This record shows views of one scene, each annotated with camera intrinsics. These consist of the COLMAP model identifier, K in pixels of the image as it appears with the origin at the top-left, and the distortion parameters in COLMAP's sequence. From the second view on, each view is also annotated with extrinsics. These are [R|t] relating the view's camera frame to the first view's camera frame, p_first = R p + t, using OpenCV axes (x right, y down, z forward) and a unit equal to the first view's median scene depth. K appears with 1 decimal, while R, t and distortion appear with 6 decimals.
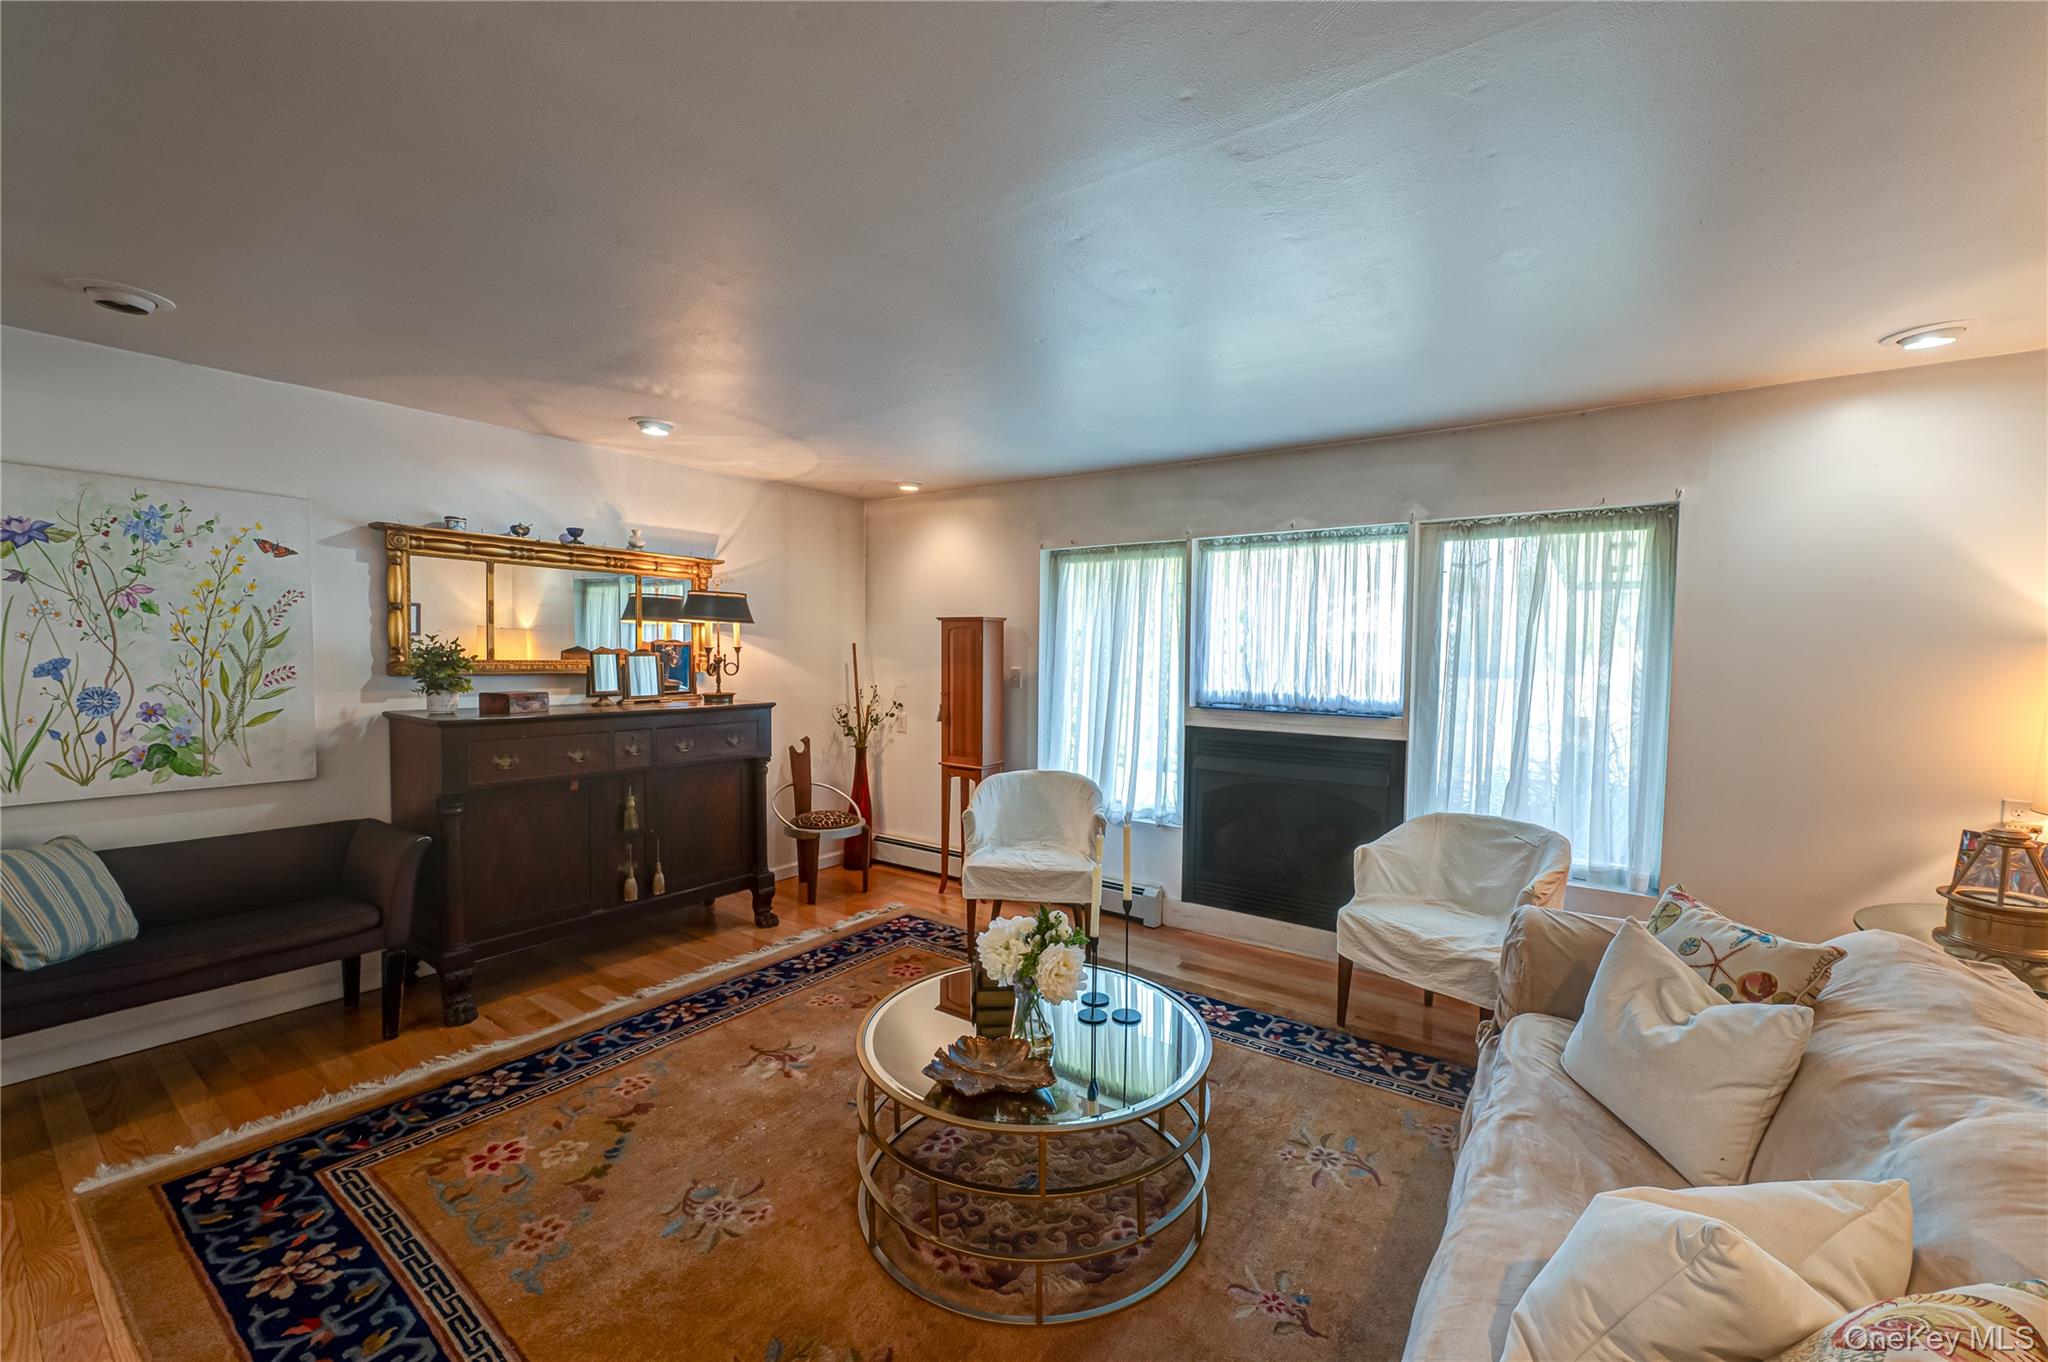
lens RADIAL K [[807.5, 0, 1022.0], [0, 807.5, 687.9], [0, 0, 1]] dist [-0.011365, 0.000380]
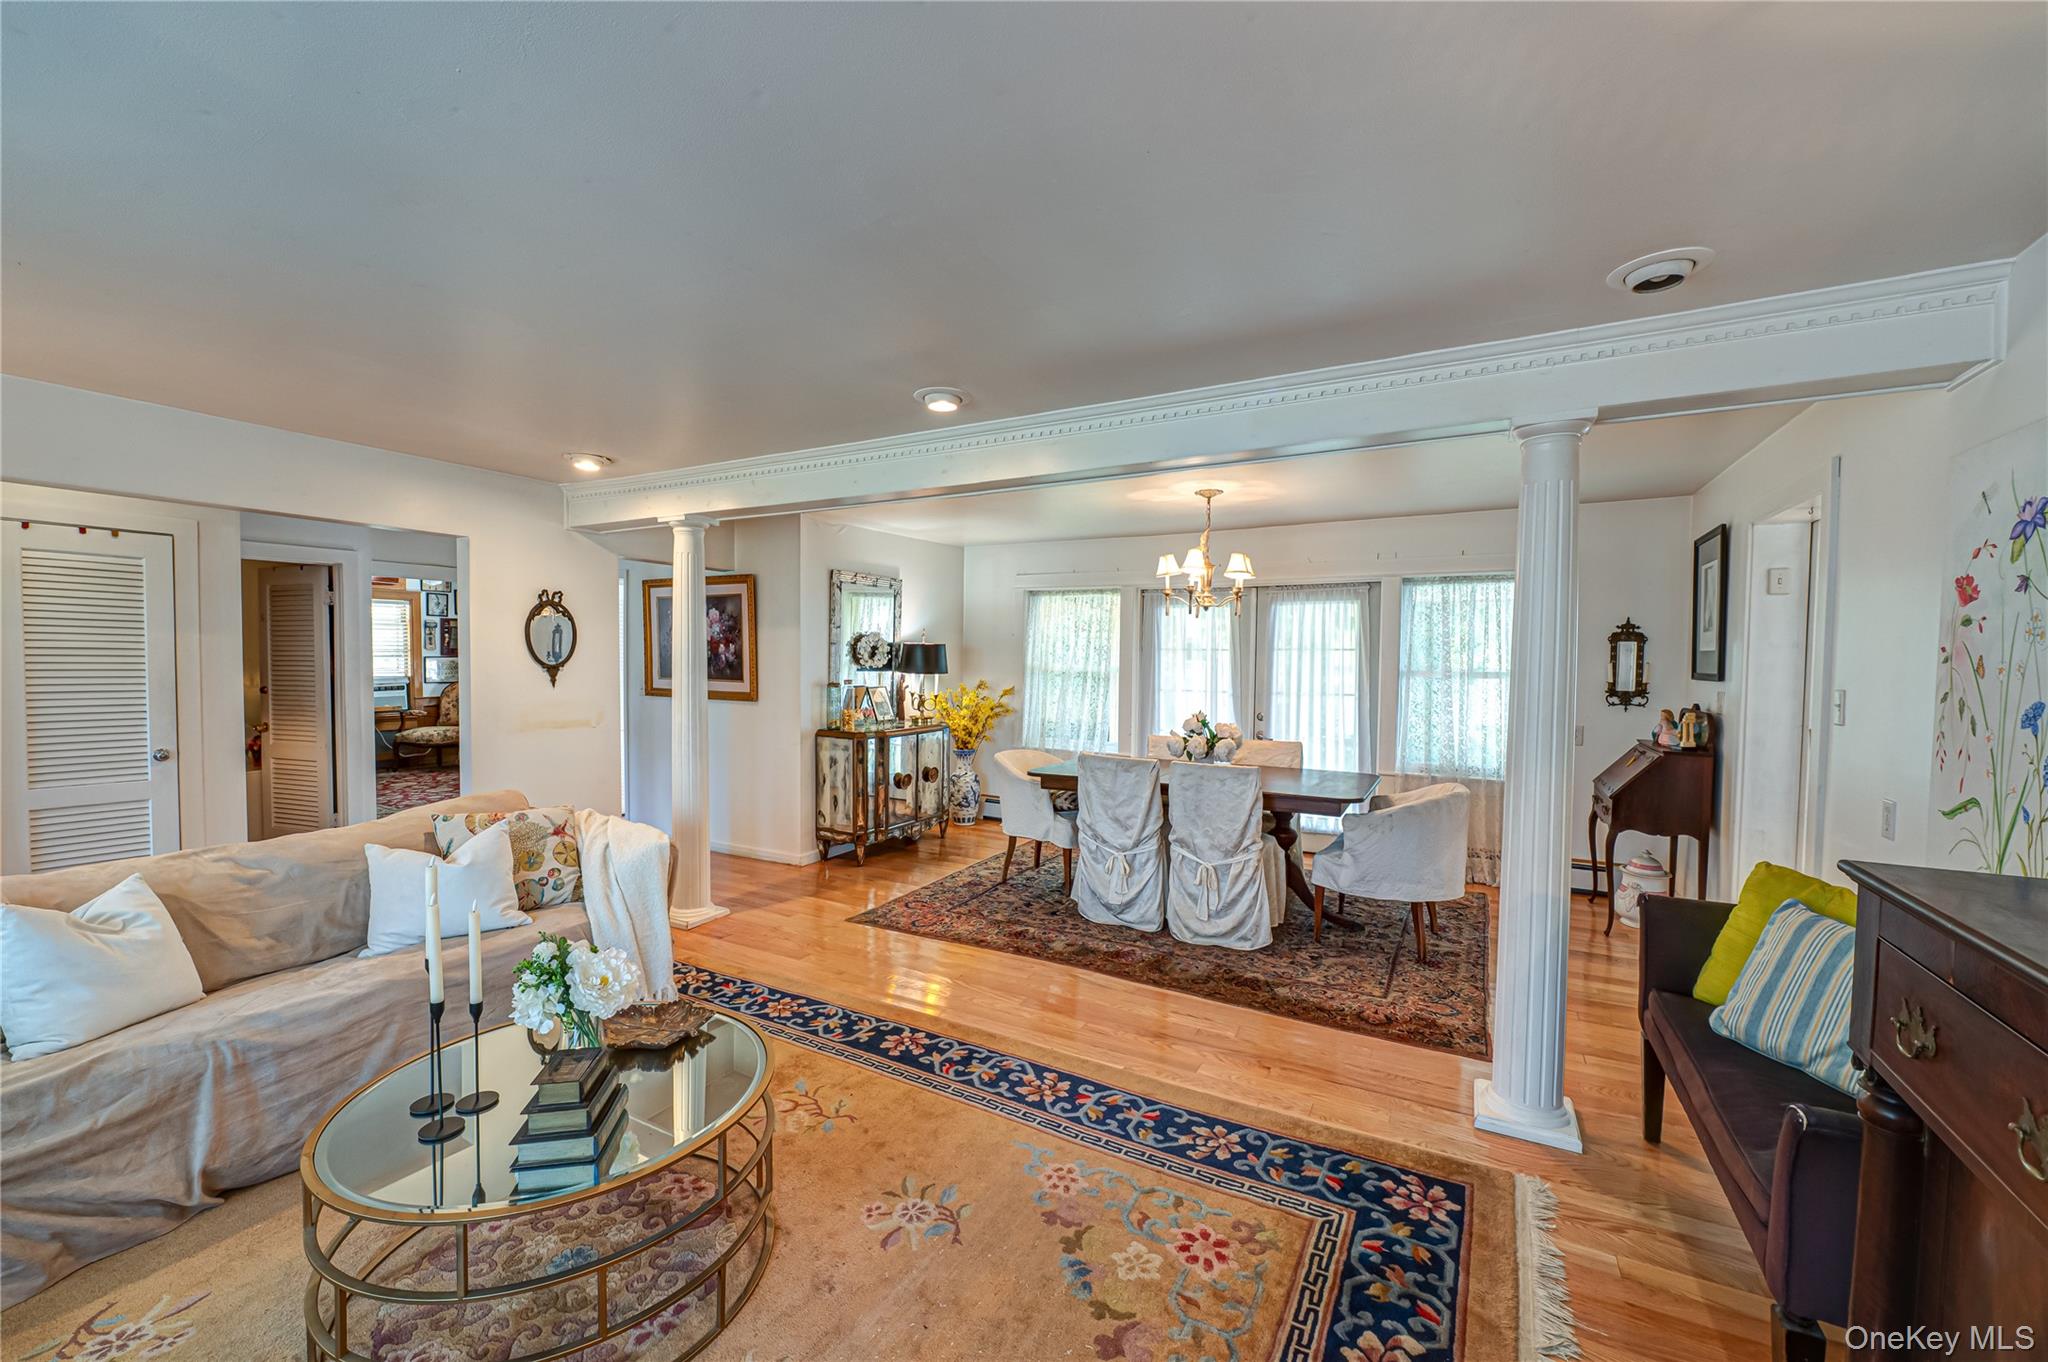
lens RADIAL K [[807.5, 0, 1022.6], [0, 807.5, 686.3], [0, 0, 1]] dist [-0.011365, 0.000380]
pose [[-0.992984, -0.023427, -0.115901, -0.377018], [-0.032204, 0.996705, 0.074444, -0.086186], [0.113776, 0.077654, -0.990467, 1.946754]]
